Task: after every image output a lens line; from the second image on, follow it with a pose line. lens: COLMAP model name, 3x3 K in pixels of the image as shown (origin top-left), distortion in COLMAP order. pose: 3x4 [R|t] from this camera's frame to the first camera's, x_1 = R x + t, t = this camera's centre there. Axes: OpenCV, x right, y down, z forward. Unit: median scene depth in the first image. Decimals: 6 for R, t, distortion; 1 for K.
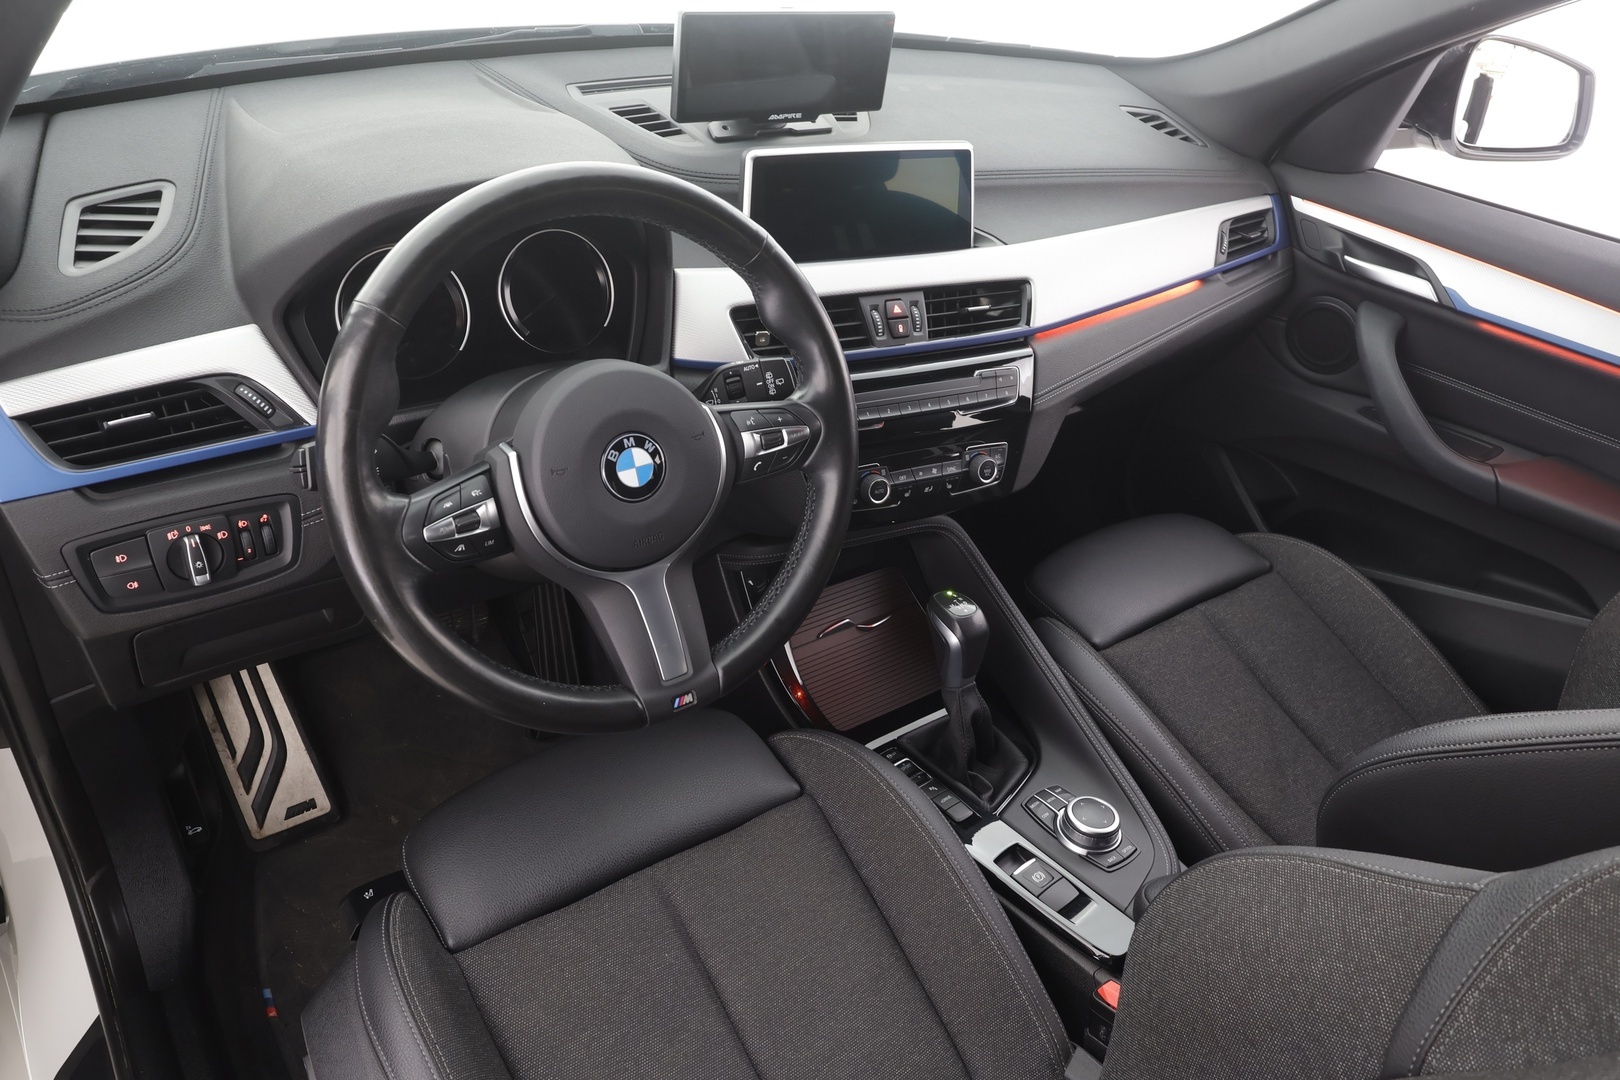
lens RADIAL K [[1130.1, 0, 803.4], [0, 1130.1, 541.2], [0, 0, 1]] dist [0.004593, -0.000028]
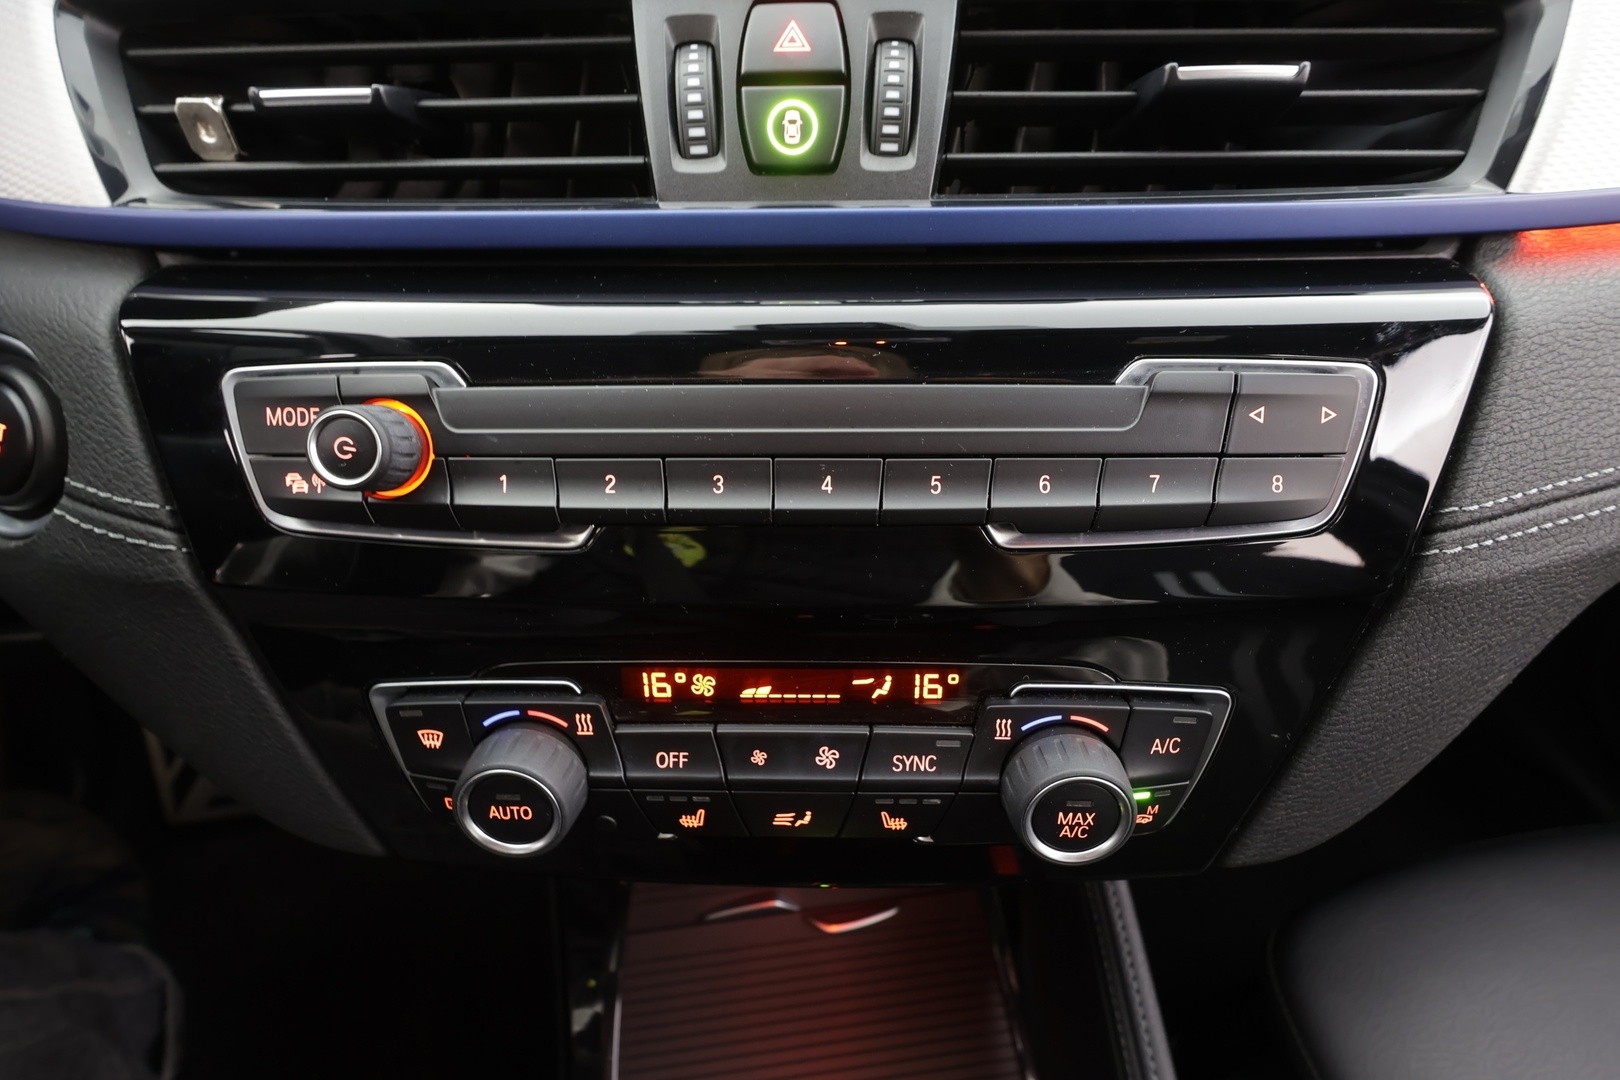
lens RADIAL K [[786.9, 0, 803.7], [0, 786.9, 525.0], [0, 0, 1]] dist [-0.001670, 0.000170]
pose [[0.869698, 0.217512, -0.443073, 0.173942], [-0.175127, 0.975245, 0.135010, -0.131084], [0.461471, -0.039823, 0.886261, 0.850545]]
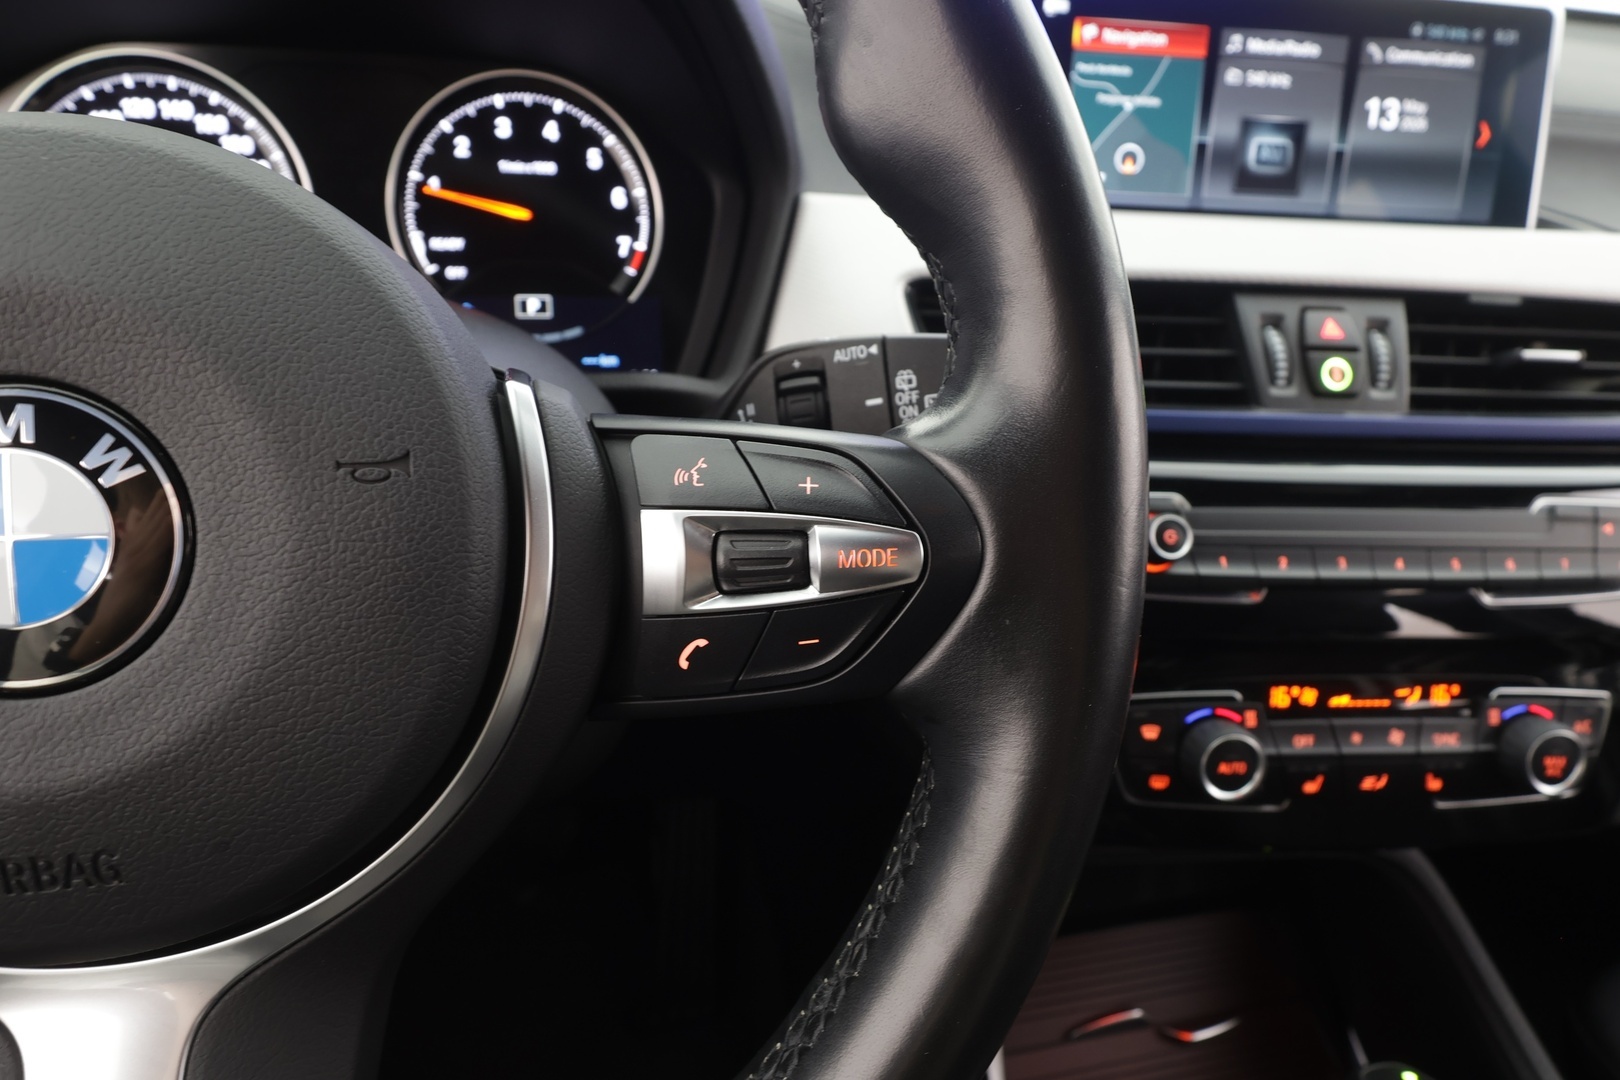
lens RADIAL K [[1009.4, 0, 814.3], [0, 1009.4, 523.4], [0, 0, 1]] dist [0.003877, -0.000468]
pose [[0.925067, 0.113459, -0.362461, 0.049160], [-0.172434, 0.975776, -0.134641, -0.052510], [0.338404, 0.187052, 0.922222, 0.601255]]
